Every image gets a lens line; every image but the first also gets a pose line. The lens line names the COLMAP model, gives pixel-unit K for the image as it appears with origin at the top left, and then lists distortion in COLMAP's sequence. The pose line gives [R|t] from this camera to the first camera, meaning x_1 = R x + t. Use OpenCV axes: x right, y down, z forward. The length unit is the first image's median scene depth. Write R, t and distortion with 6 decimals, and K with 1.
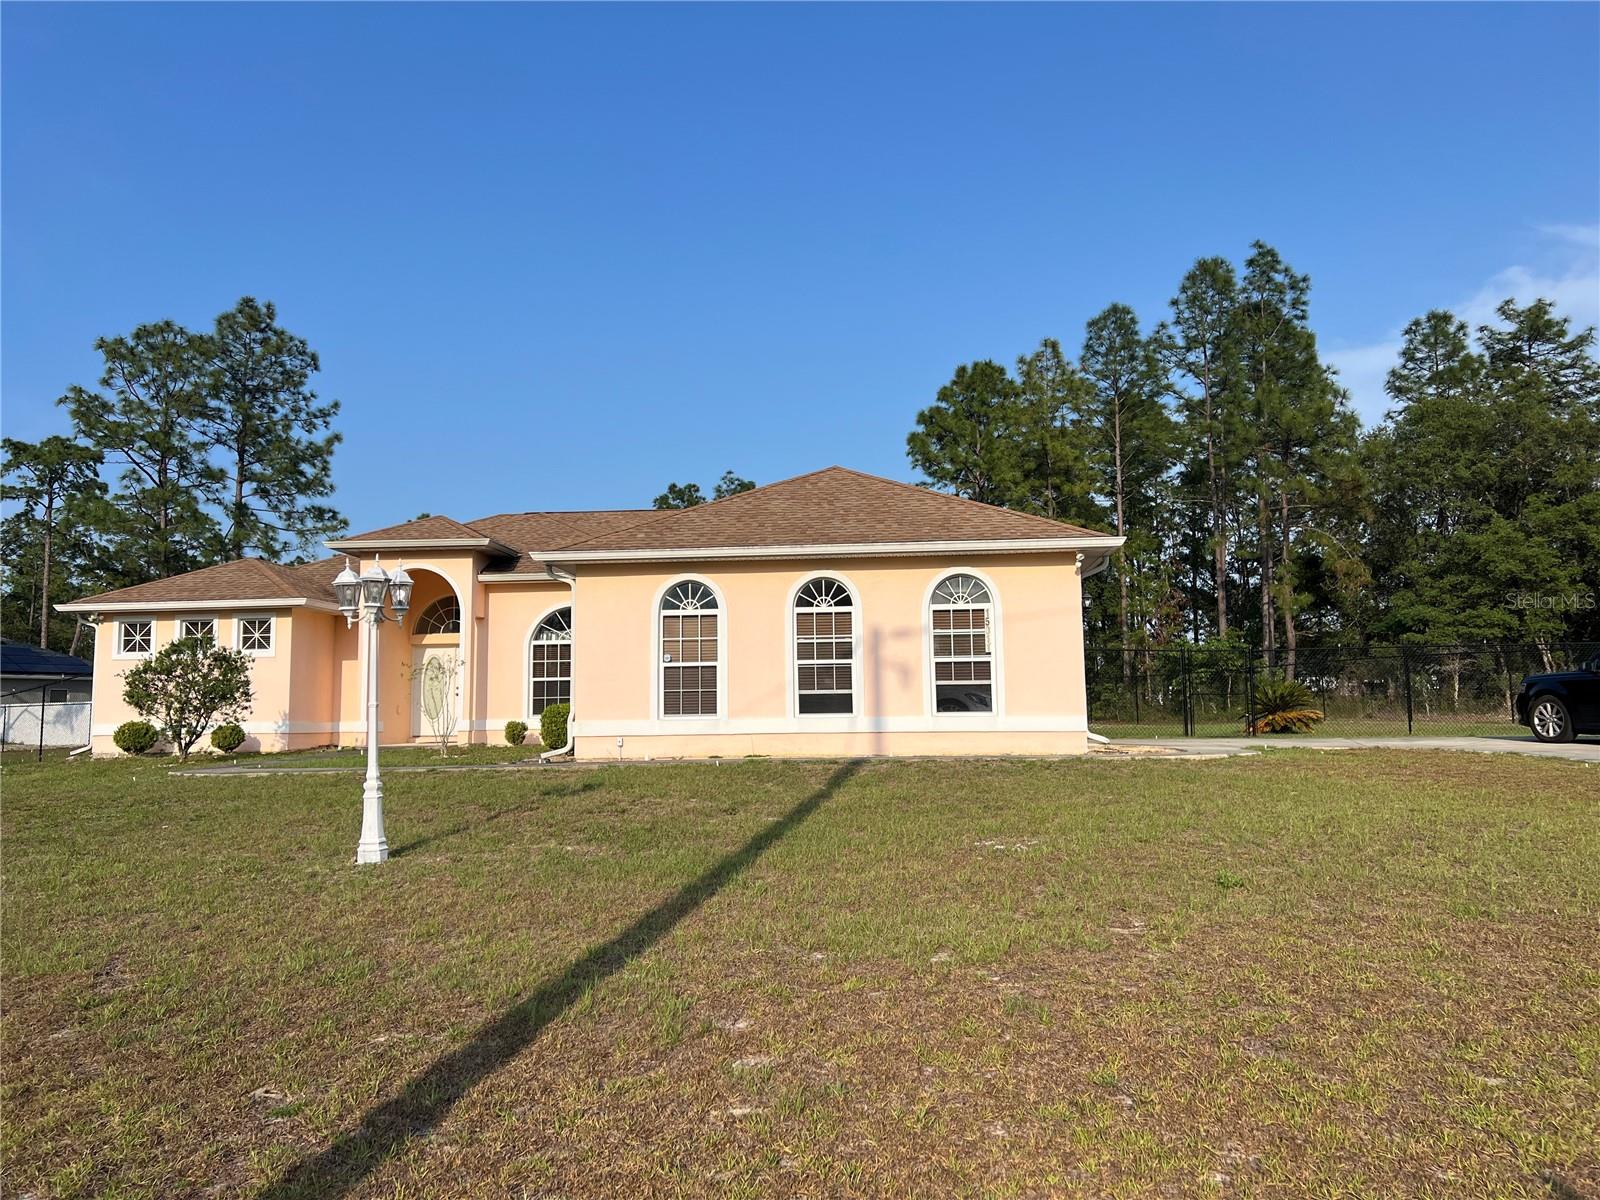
lens RADIAL K [[1194.4, 0, 776.8], [0, 1194.4, 594.4], [0, 0, 1]] dist [0.069071, -0.081398]
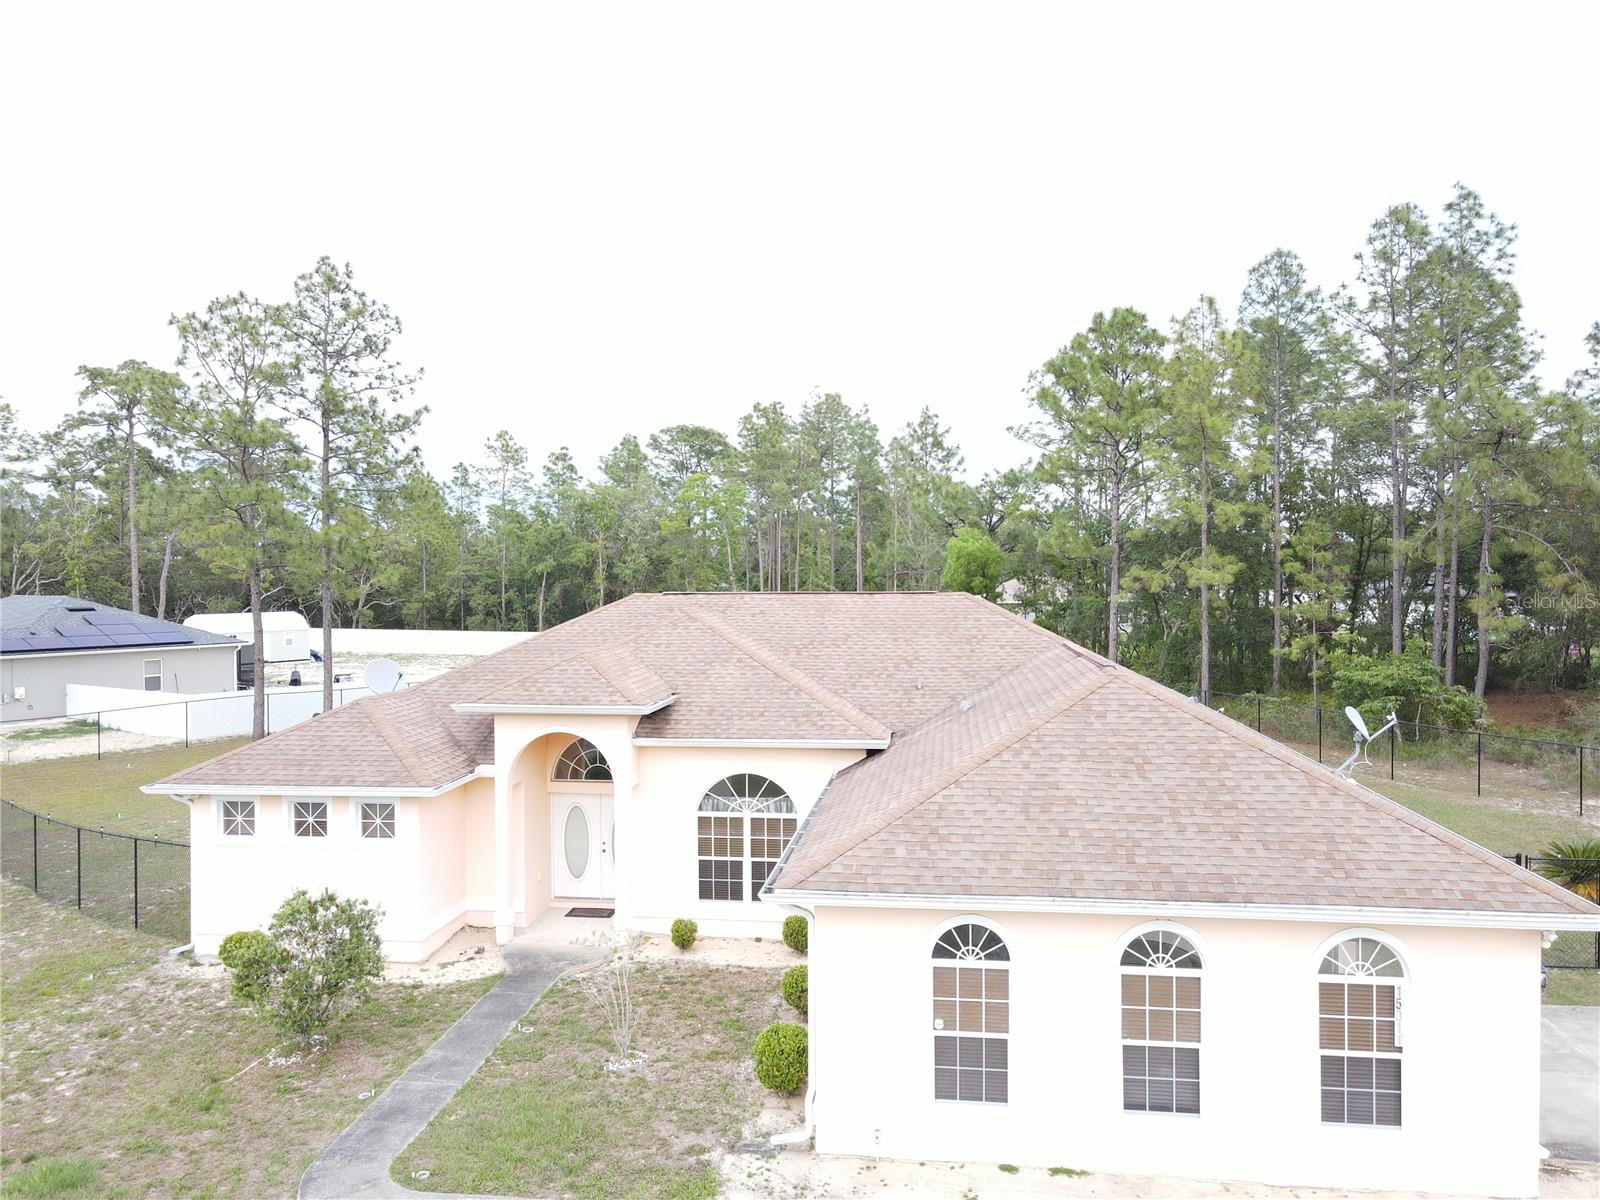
lens RADIAL K [[1174.7, 0, 779.5], [0, 1174.7, 596.5], [0, 0, 1]] dist [0.001454, 0.019122]
pose [[0.999031, 0.007522, -0.043361, -0.063631], [-0.002217, 0.992634, 0.121128, -0.117357], [0.043952, -0.120915, 0.991689, 0.120494]]
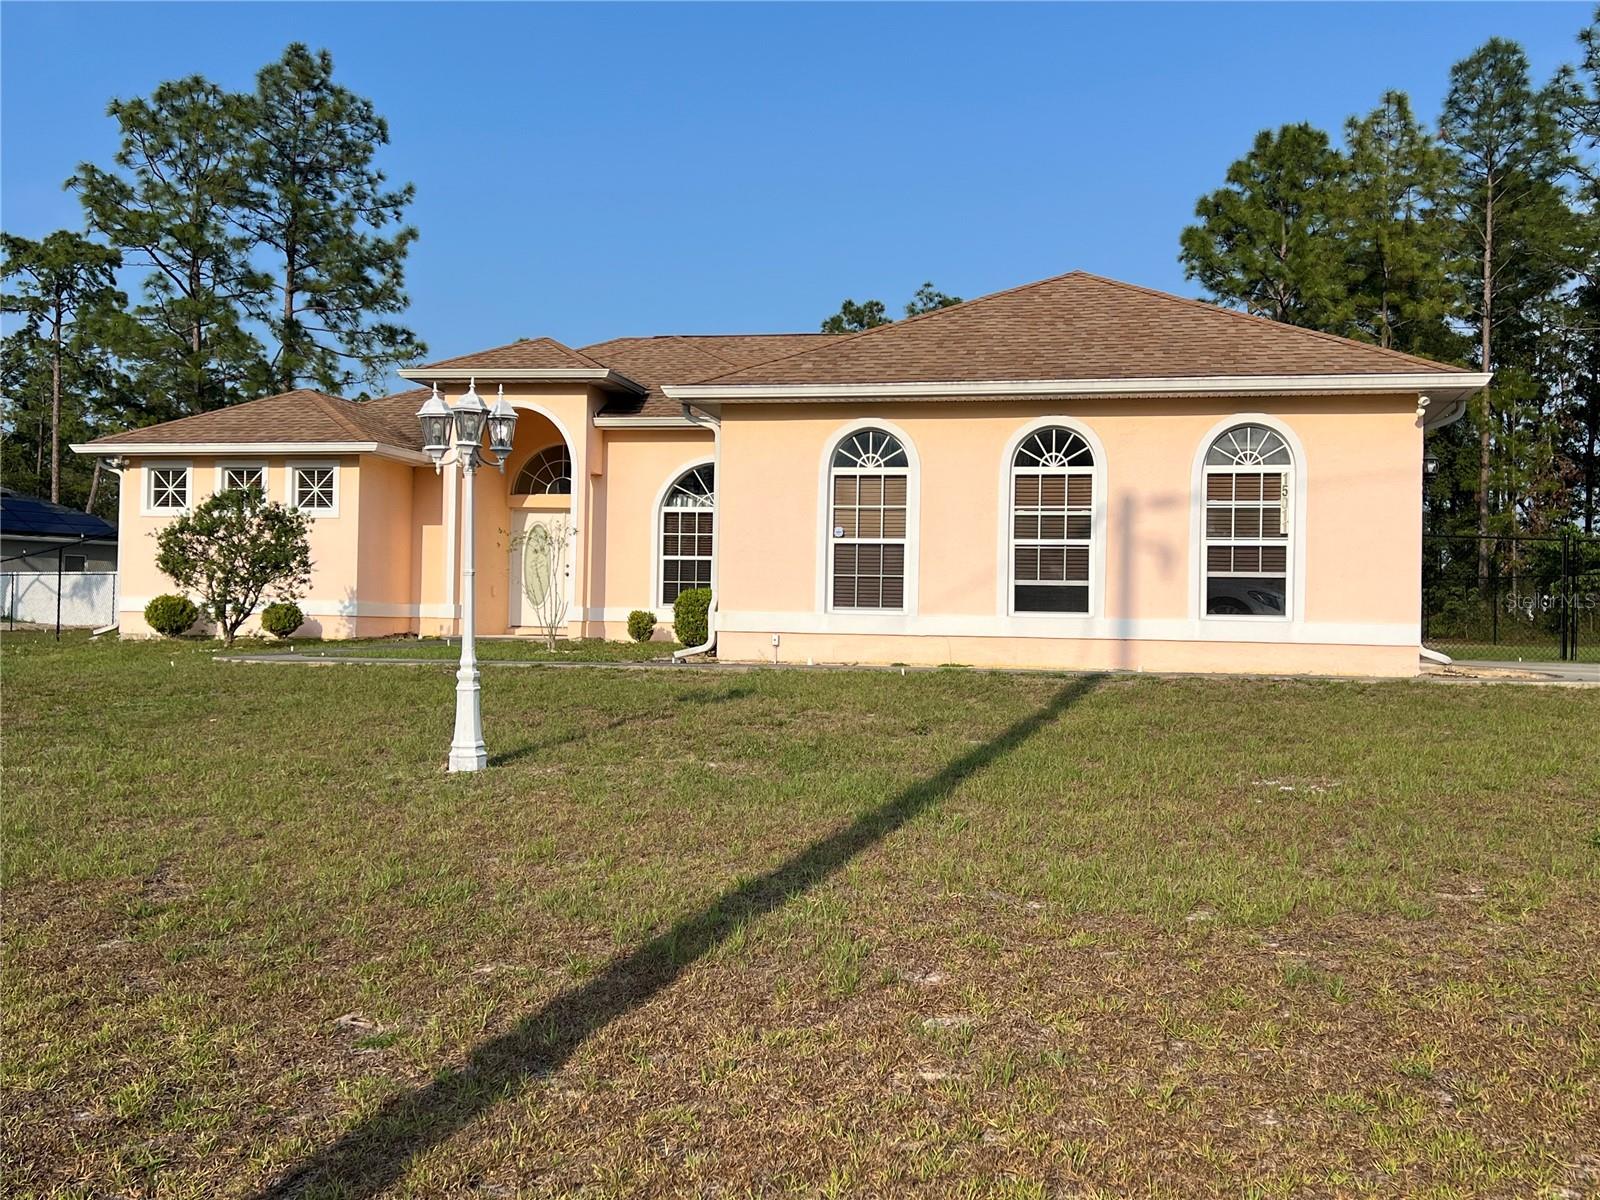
lens RADIAL K [[1605.4, 0, 800.0], [0, 1605.4, 600.0], [0, 0, 1]] dist [0.134750, -0.287197]
pose [[0.993135, 0.029162, -0.113279, -0.000346], [-0.018823, 0.995646, 0.091295, 0.001557], [0.115449, -0.088537, 0.989360, -0.002077]]
